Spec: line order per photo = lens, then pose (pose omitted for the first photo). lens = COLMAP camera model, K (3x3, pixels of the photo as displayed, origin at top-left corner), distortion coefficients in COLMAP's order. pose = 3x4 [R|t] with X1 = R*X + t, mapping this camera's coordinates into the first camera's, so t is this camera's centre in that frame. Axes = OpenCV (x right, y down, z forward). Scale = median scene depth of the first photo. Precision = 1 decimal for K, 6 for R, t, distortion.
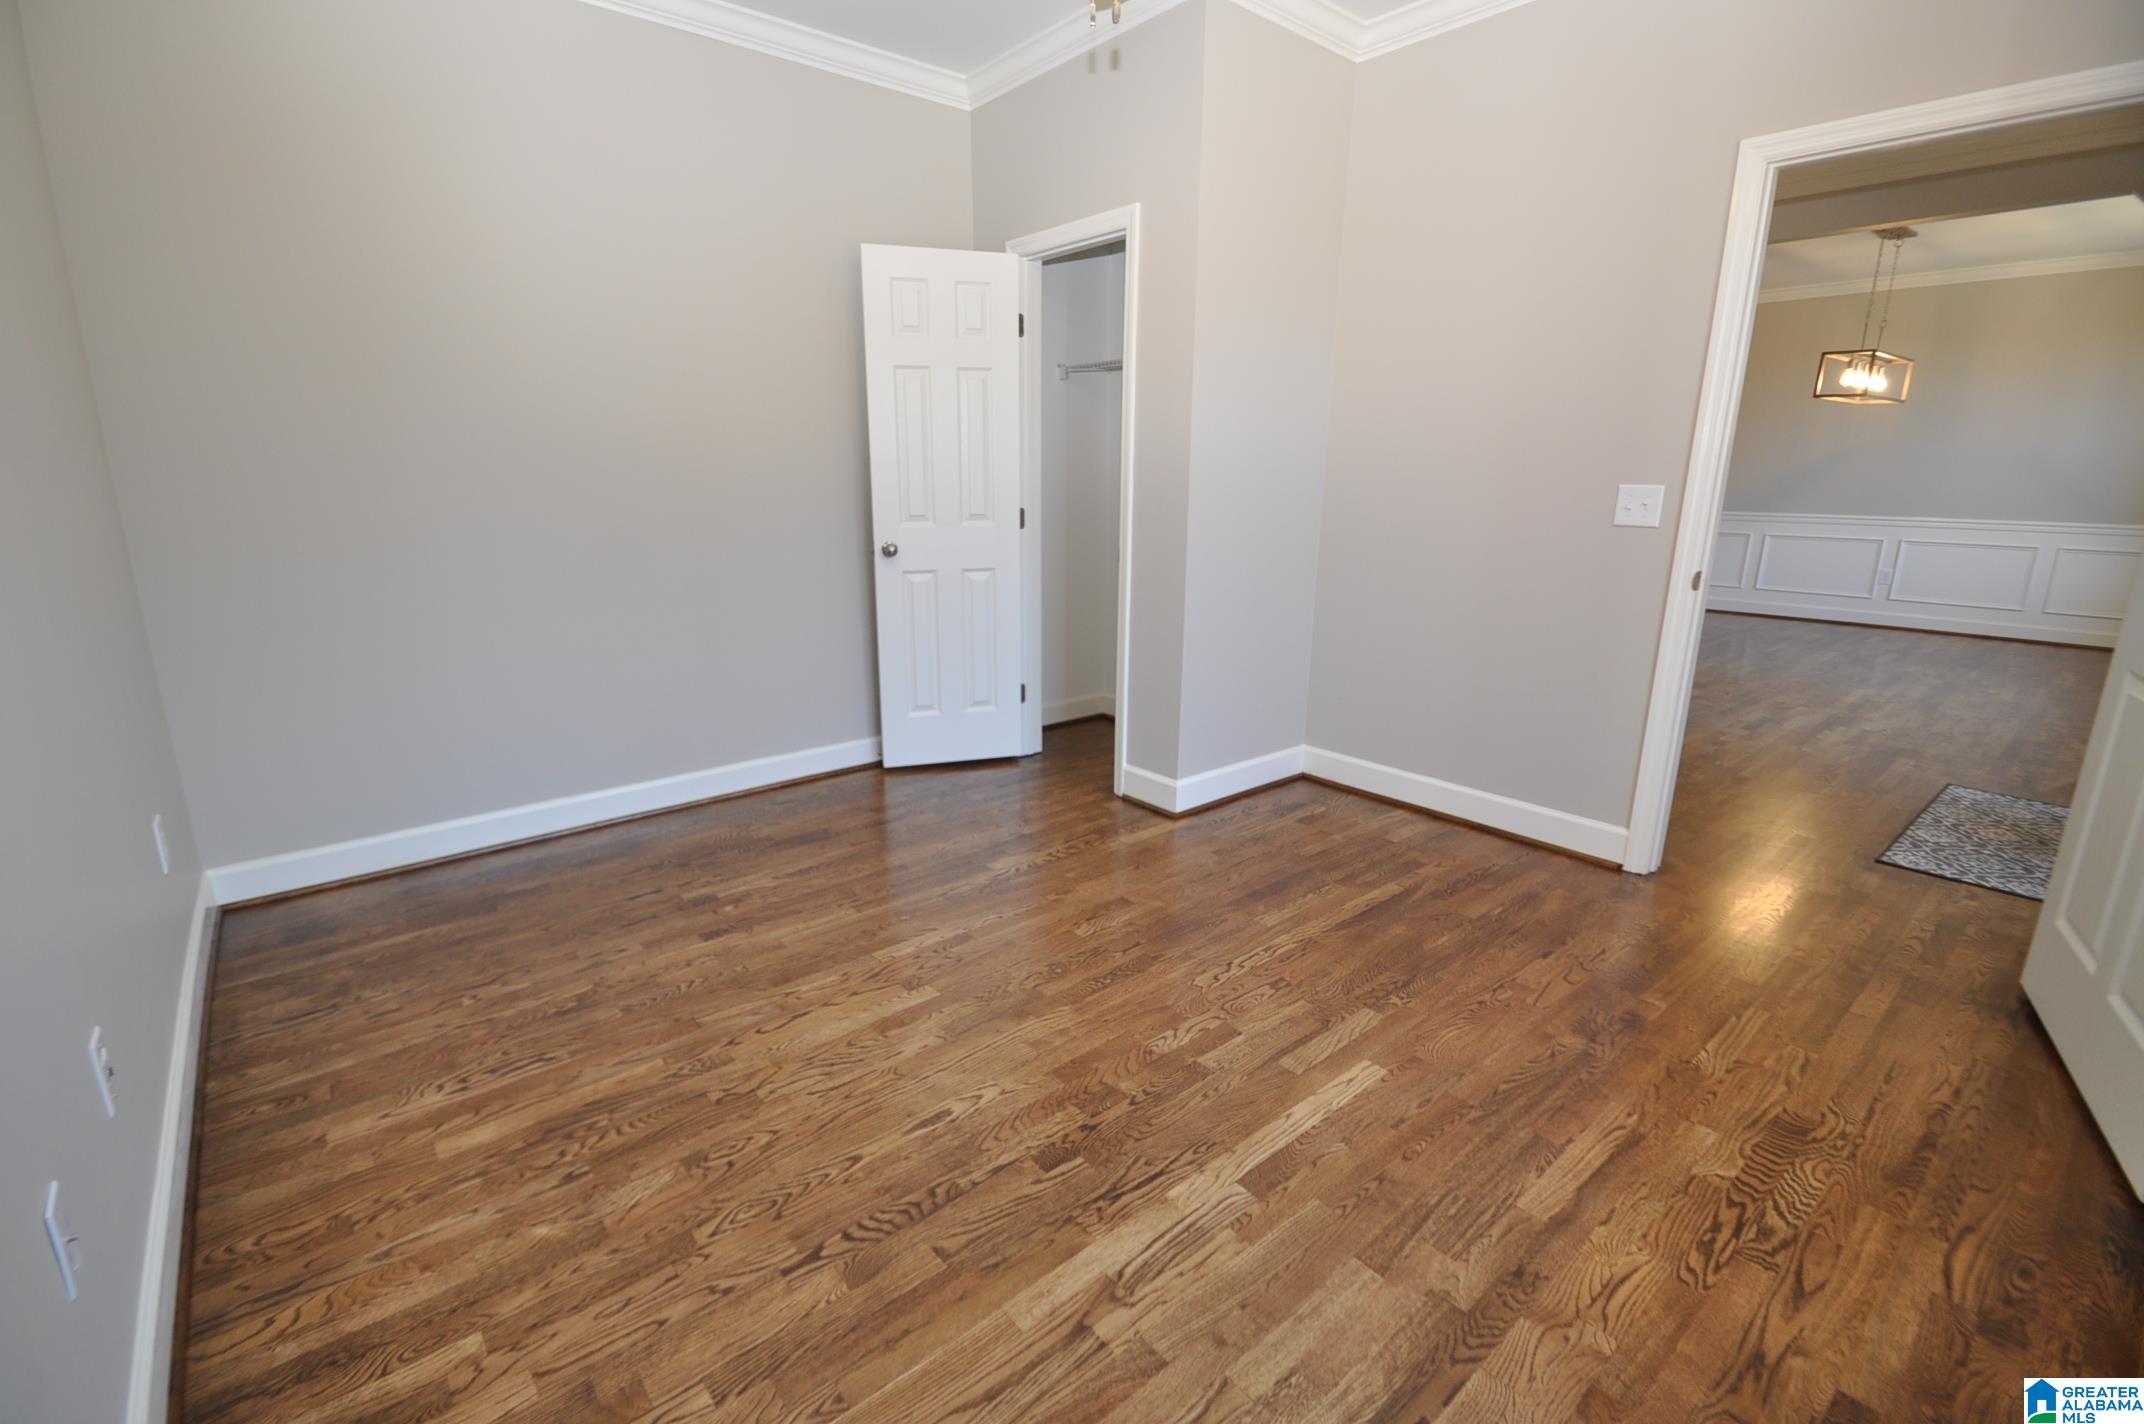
lens RADIAL K [[944.7, 0, 1072.0], [0, 944.7, 712.0], [0, 0, 1]] dist [0.014195, -0.023087]
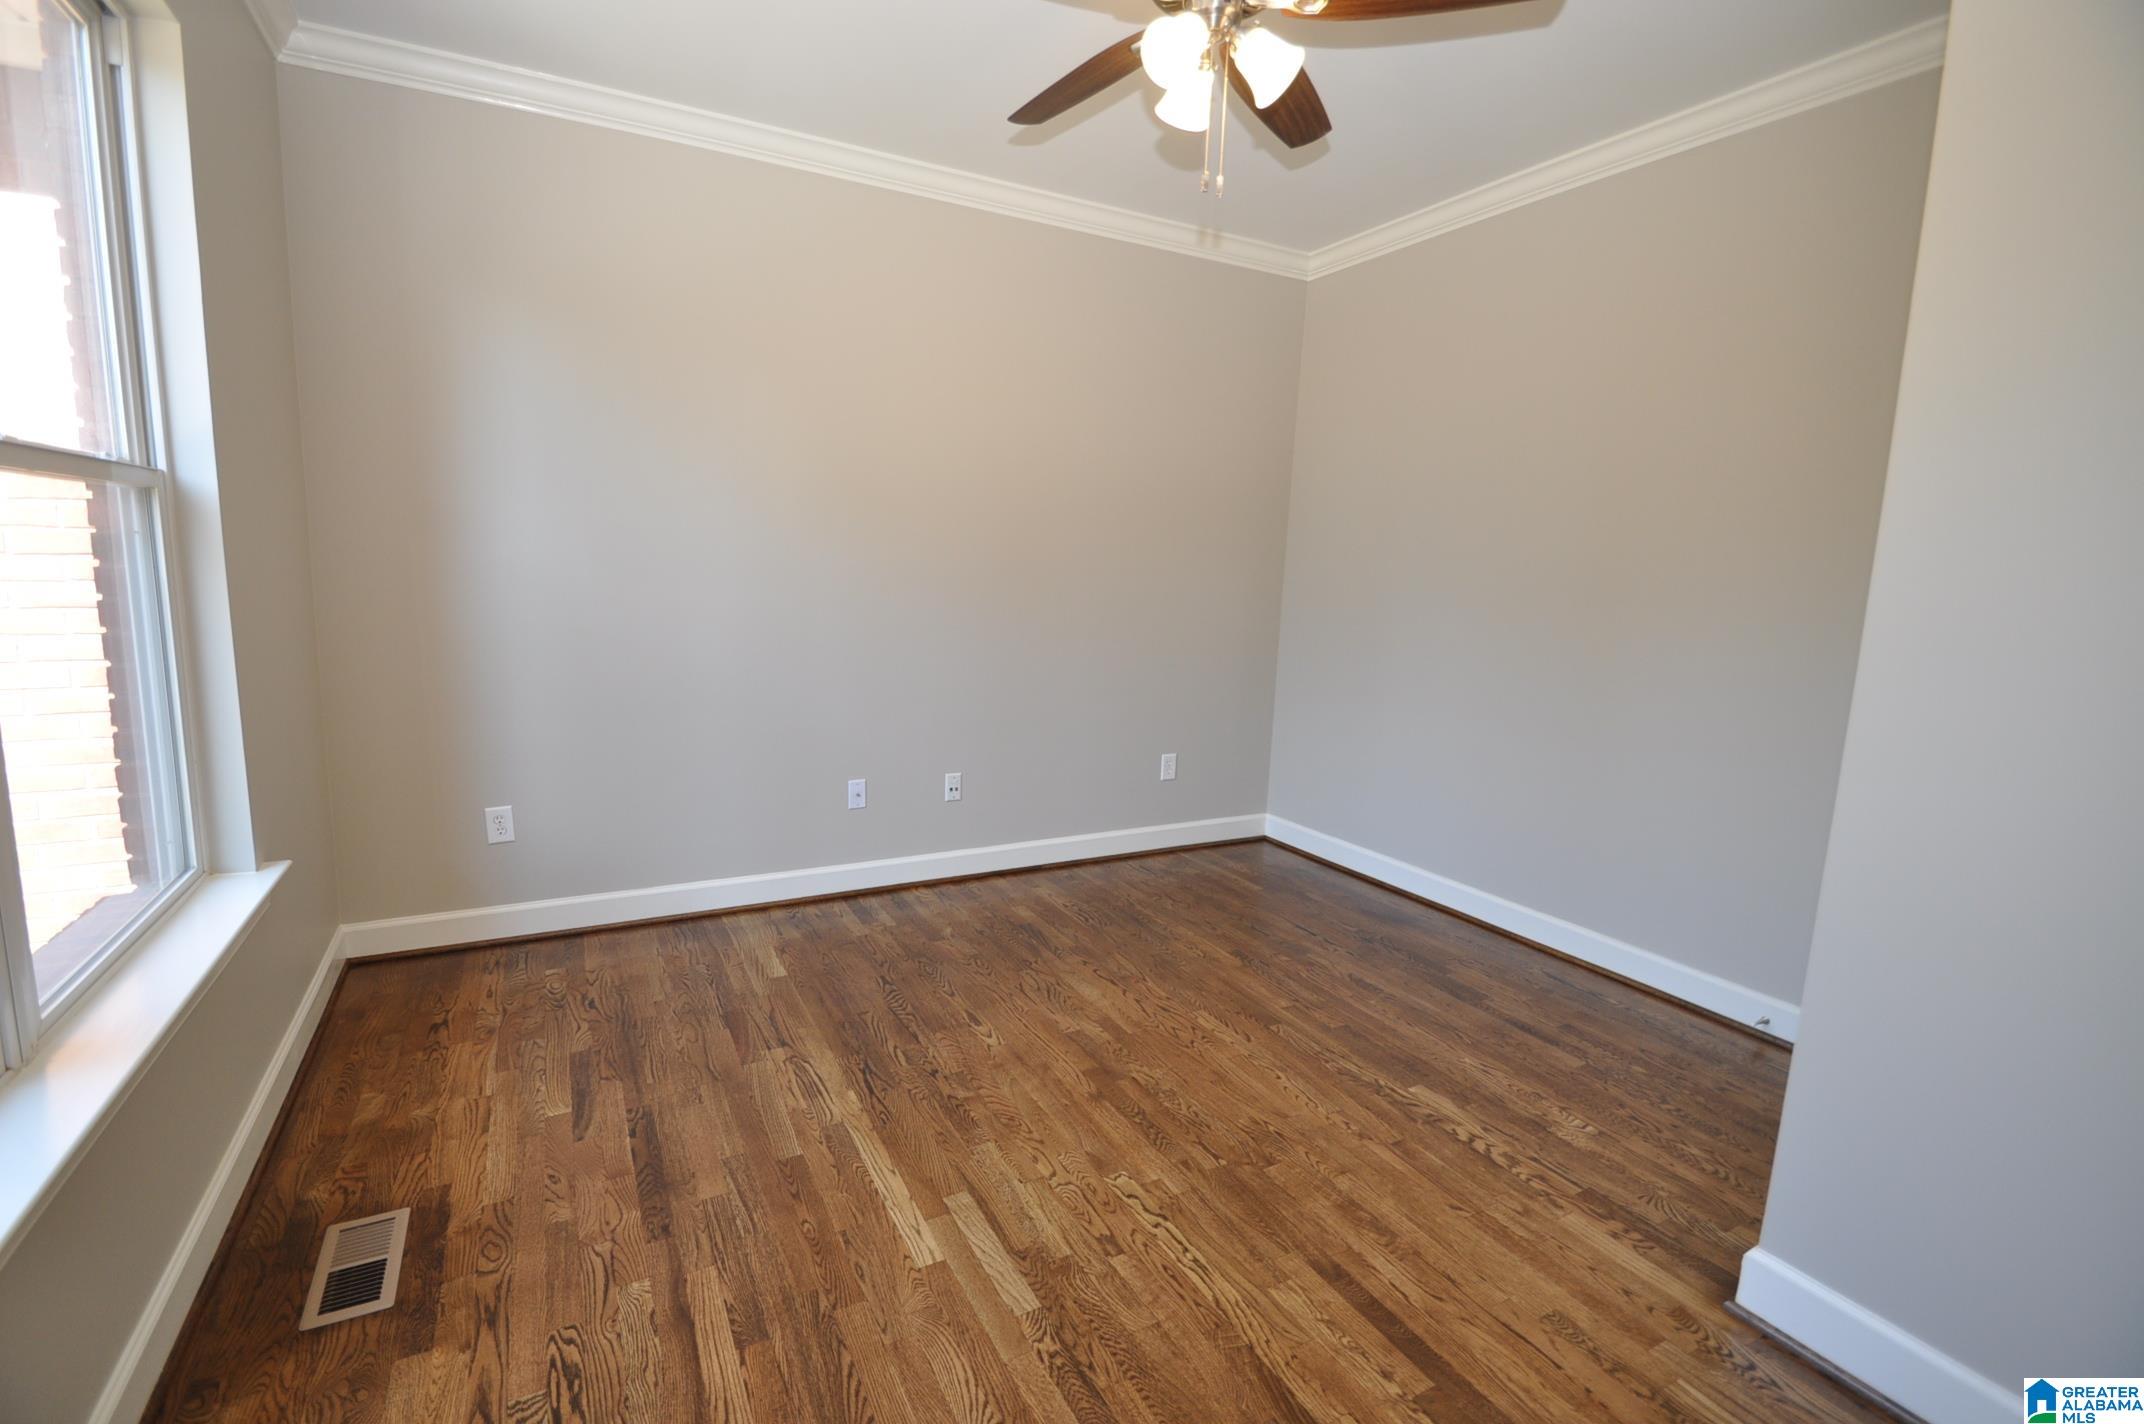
lens RADIAL K [[944.7, 0, 1072.0], [0, 944.7, 712.0], [0, 0, 1]] dist [0.014195, -0.023087]
pose [[-0.209843, 0.146392, -0.966714, 1.280632], [-0.272788, 0.940700, 0.201666, -0.407083], [0.938910, 0.306026, -0.157465, 1.289586]]
